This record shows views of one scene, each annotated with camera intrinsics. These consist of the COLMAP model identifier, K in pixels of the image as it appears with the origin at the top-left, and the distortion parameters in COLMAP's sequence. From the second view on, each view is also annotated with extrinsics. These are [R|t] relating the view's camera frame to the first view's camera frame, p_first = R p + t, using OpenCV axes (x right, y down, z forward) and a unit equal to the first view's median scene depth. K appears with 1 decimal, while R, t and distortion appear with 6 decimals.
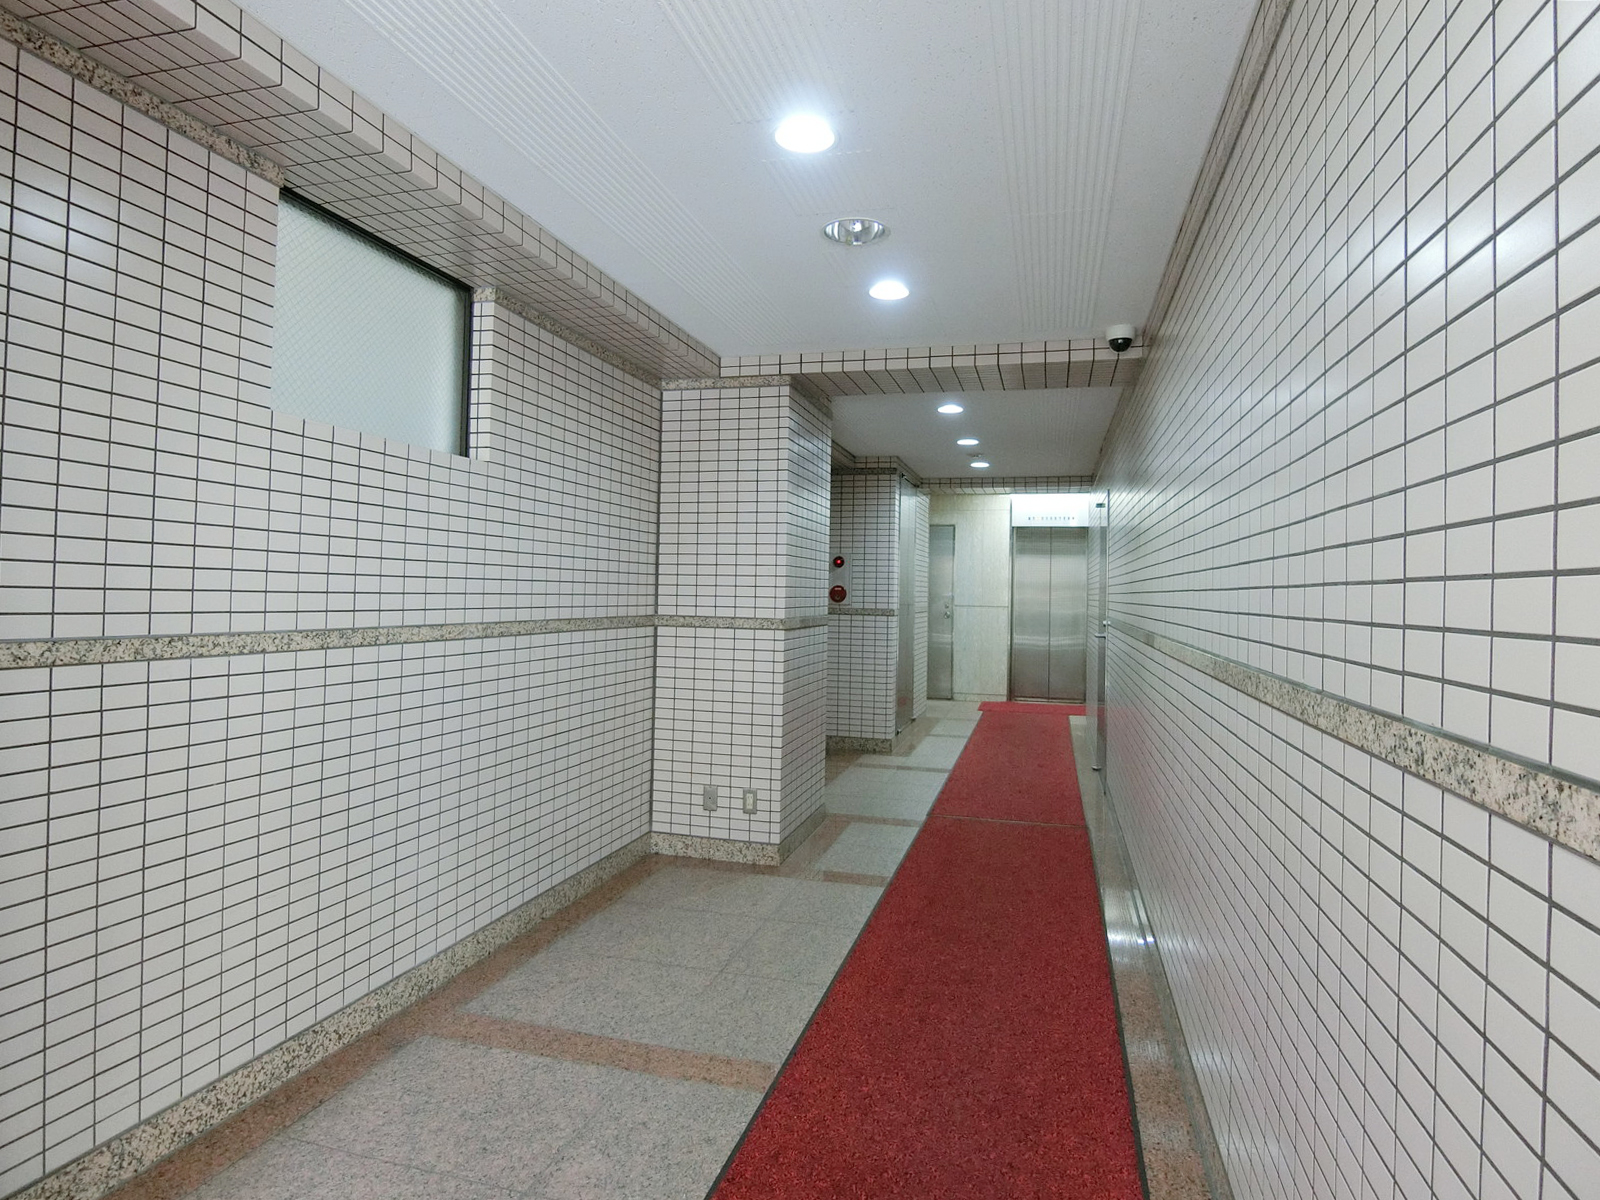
lens RADIAL K [[903.1, 0, 800.0], [0, 903.1, 600.0], [0, 0, 1]] dist [0.001050, 0.000301]
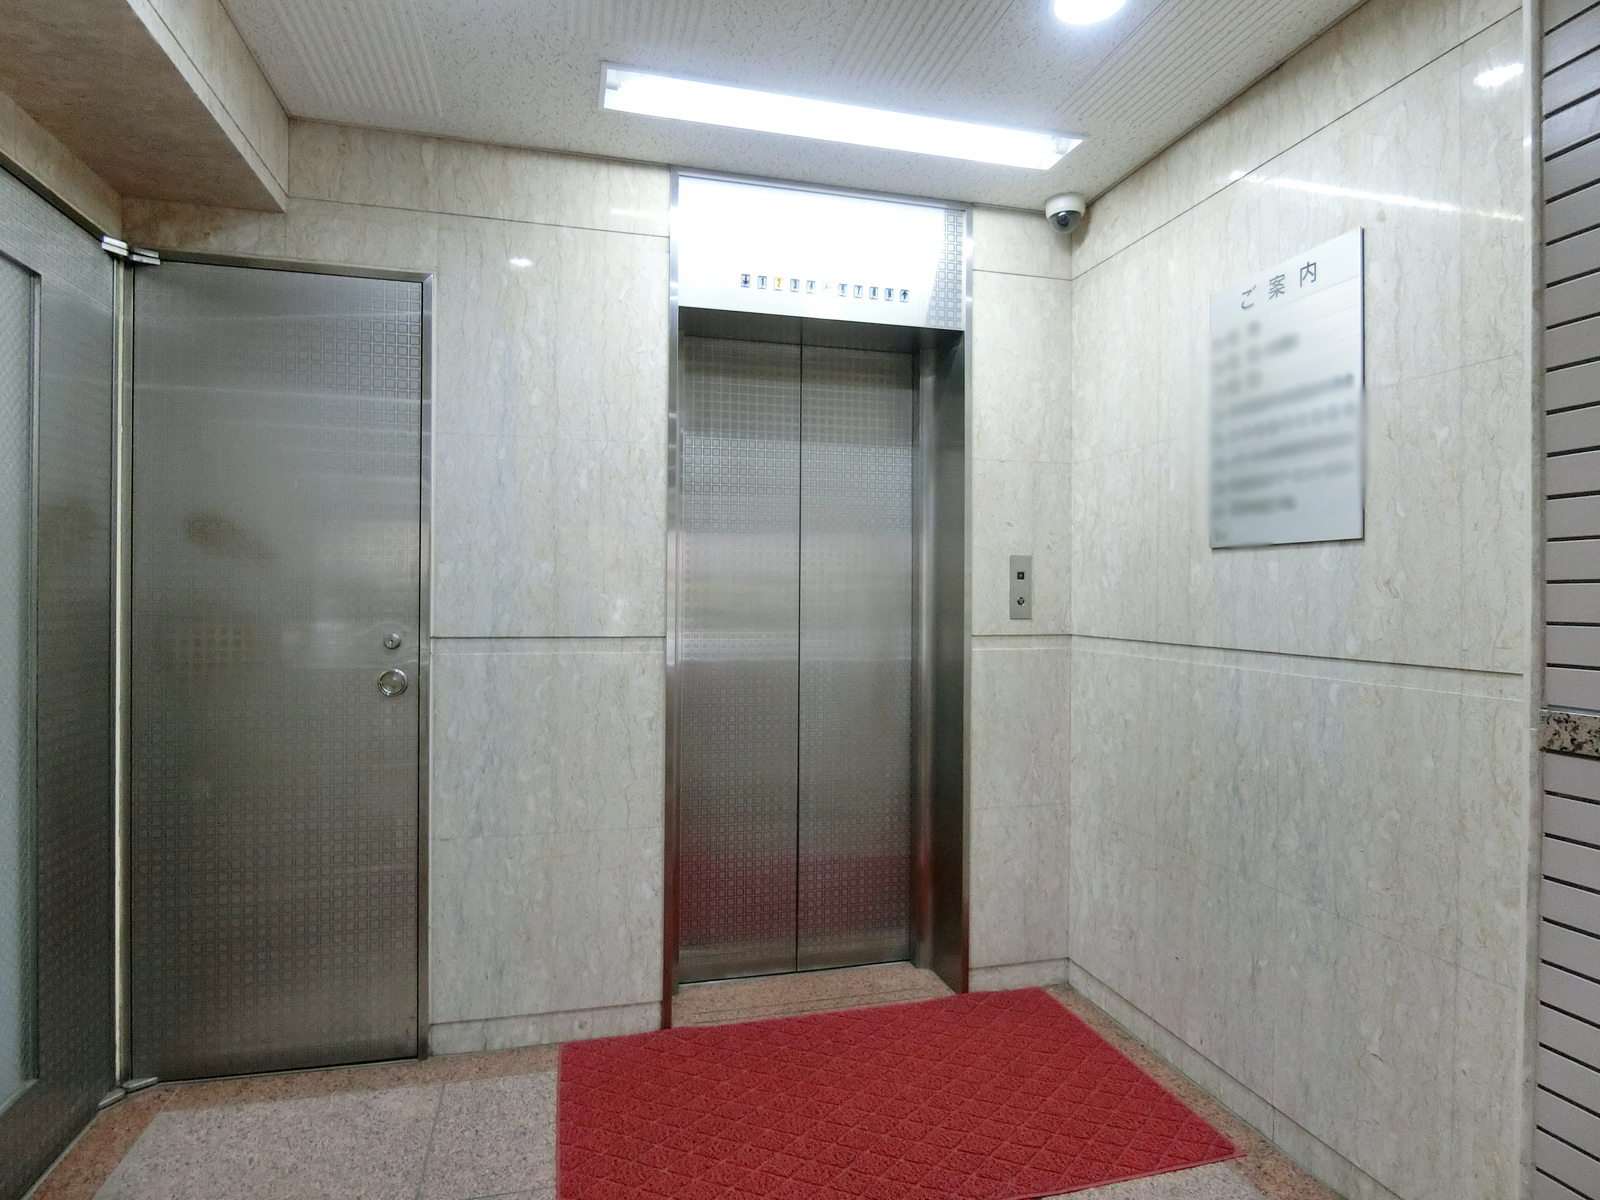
lens RADIAL K [[903.1, 0, 800.0], [0, 903.1, 600.0], [0, 0, 1]] dist [0.001050, 0.000301]
pose [[0.864800, -0.012029, 0.501972, 0.138647], [0.006504, 0.999897, 0.012757, -0.004407], [-0.502074, -0.007768, 0.864790, 0.763556]]
